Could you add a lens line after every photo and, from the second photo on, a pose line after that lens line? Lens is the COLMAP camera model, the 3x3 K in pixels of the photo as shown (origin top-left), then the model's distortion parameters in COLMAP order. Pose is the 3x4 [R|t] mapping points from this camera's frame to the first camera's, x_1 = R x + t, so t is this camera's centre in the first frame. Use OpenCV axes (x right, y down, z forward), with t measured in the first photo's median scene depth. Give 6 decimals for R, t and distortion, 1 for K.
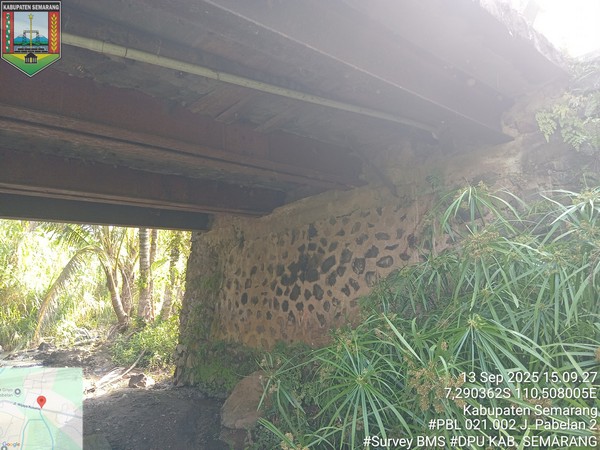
lens RADIAL K [[451.3, 0, 297.8], [0, 451.3, 223.1], [0, 0, 1]] dist [0.036044, -0.076572]
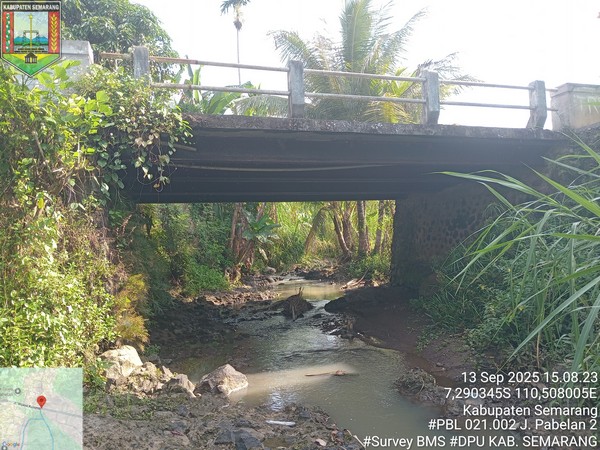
lens RADIAL K [[451.3, 0, 299.6], [0, 451.3, 224.8], [0, 0, 1]] dist [0.036044, -0.076572]
pose [[0.918718, -0.021805, -0.394313, 0.115260], [0.074392, 0.990155, 0.118573, -0.129858], [0.387845, -0.138269, 0.911295, -0.794195]]
